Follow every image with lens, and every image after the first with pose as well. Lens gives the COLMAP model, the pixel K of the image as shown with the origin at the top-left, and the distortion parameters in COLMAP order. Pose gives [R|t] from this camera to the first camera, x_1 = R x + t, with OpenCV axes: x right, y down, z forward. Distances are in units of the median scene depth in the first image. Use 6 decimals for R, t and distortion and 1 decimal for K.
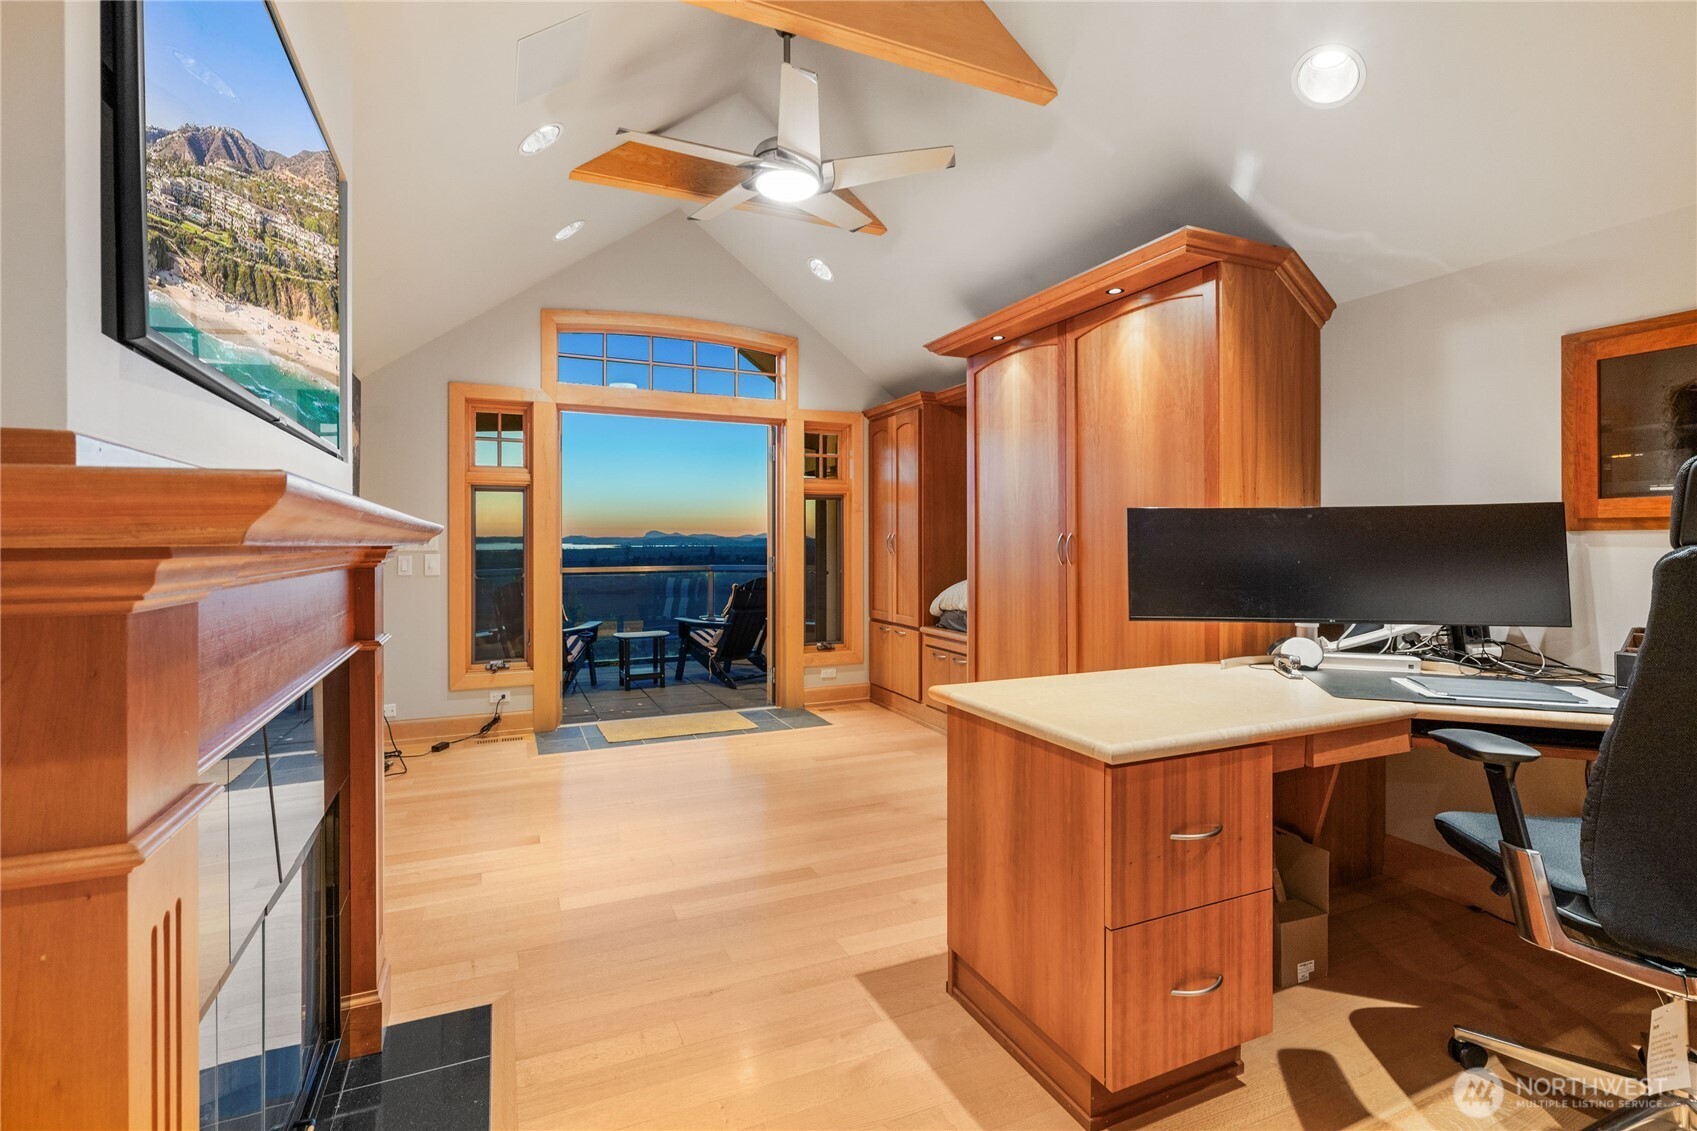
lens RADIAL K [[767.3, 0, 847.6], [0, 767.3, 555.8], [0, 0, 1]] dist [0.000673, -0.000728]
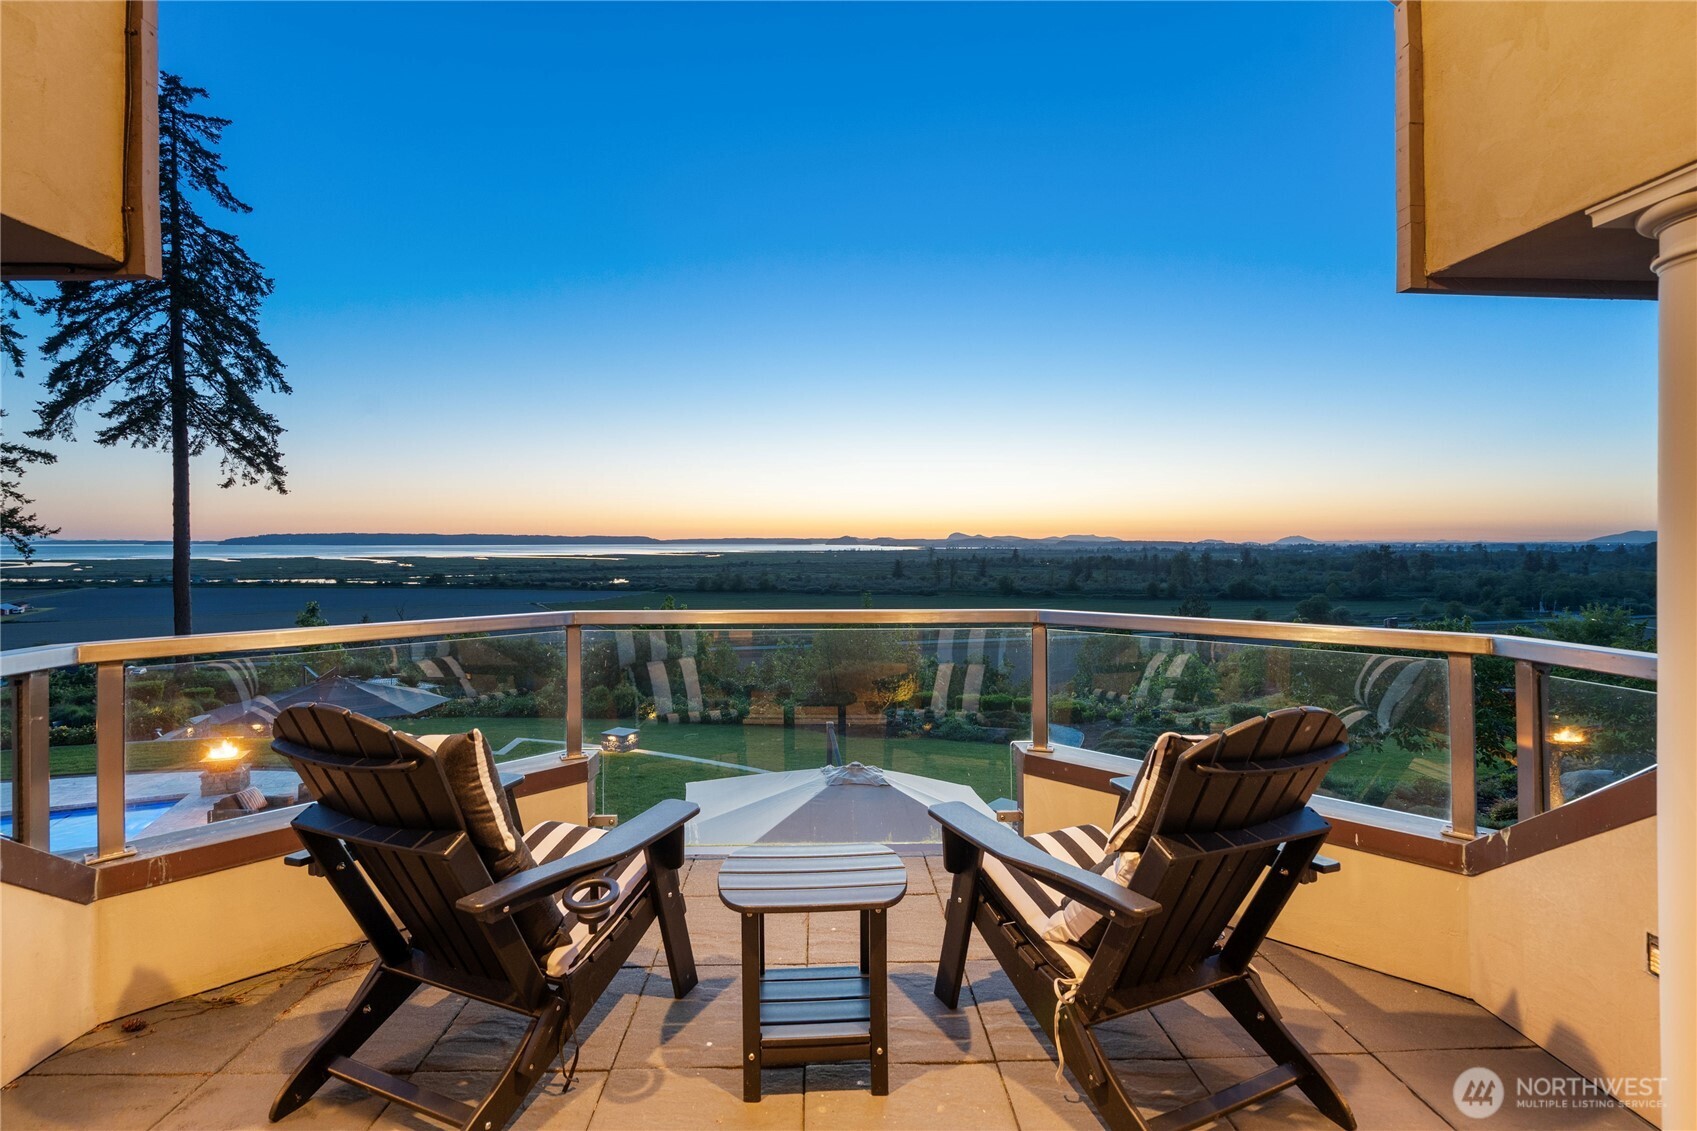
lens RADIAL K [[767.3, 0, 850.6], [0, 767.3, 555.9], [0, 0, 1]] dist [0.000673, -0.000728]
pose [[0.926525, 0.008573, -0.376135, -0.144993], [-0.009497, 0.999955, -0.000602, -0.013715], [0.376113, 0.004130, 0.926565, 0.718145]]
